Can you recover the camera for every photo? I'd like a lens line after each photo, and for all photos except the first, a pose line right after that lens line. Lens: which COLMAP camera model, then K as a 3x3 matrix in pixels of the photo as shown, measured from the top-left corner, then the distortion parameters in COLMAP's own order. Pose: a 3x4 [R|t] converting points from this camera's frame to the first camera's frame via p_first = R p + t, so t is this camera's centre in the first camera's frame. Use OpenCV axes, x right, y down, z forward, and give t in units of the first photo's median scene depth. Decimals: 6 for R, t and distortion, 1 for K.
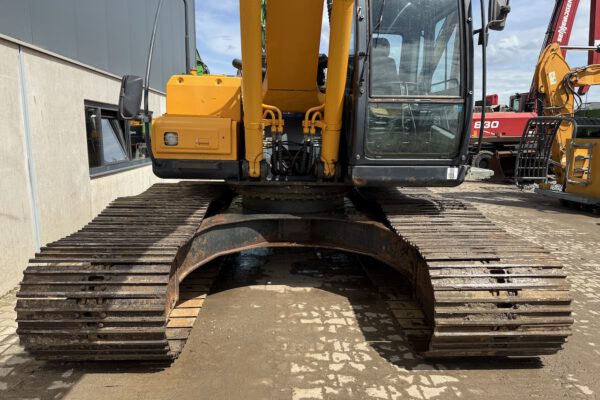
lens RADIAL K [[420.0, 0, 297.0], [0, 420.0, 199.5], [0, 0, 1]] dist [0.056834, -0.068193]
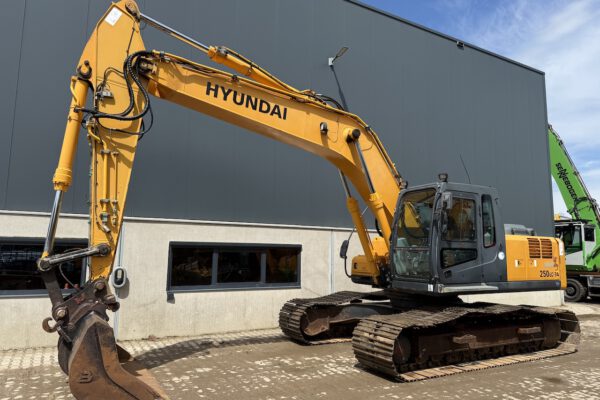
lens RADIAL K [[420.0, 0, 297.0], [0, 420.0, 199.5], [0, 0, 1]] dist [0.056834, -0.068193]
pose [[0.442925, -0.122142, -0.888200, 2.405533], [-0.150247, 0.966555, -0.207841, 0.047340], [0.883880, 0.225507, 0.409760, -0.453269]]
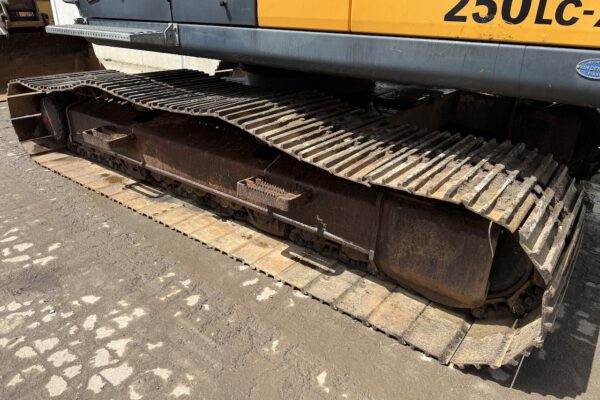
lens RADIAL K [[420.0, 0, 297.0], [0, 420.0, 199.5], [0, 0, 1]] dist [0.056834, -0.068193]
pose [[-0.653408, 0.301116, -0.694541, 1.111898], [-0.142114, 0.852379, 0.503244, -0.359165], [0.743546, 0.427528, -0.514159, 2.645621]]
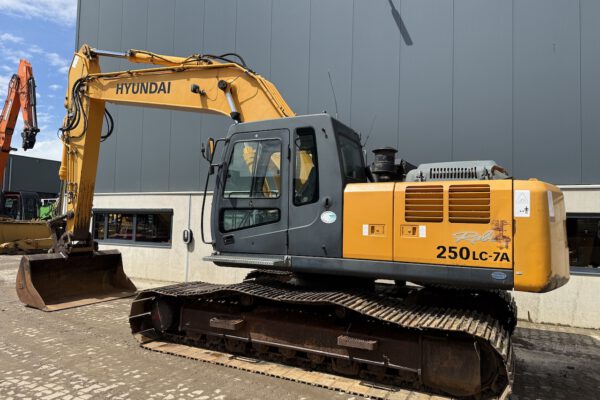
lens RADIAL K [[420.0, 0, 297.0], [0, 420.0, 199.5], [0, 0, 1]] dist [0.056834, -0.068193]
pose [[-0.508800, -0.064183, -0.858489, 2.058499], [-0.160849, 0.986744, 0.021559, -0.461407], [0.845725, 0.149056, -0.512378, 2.702727]]
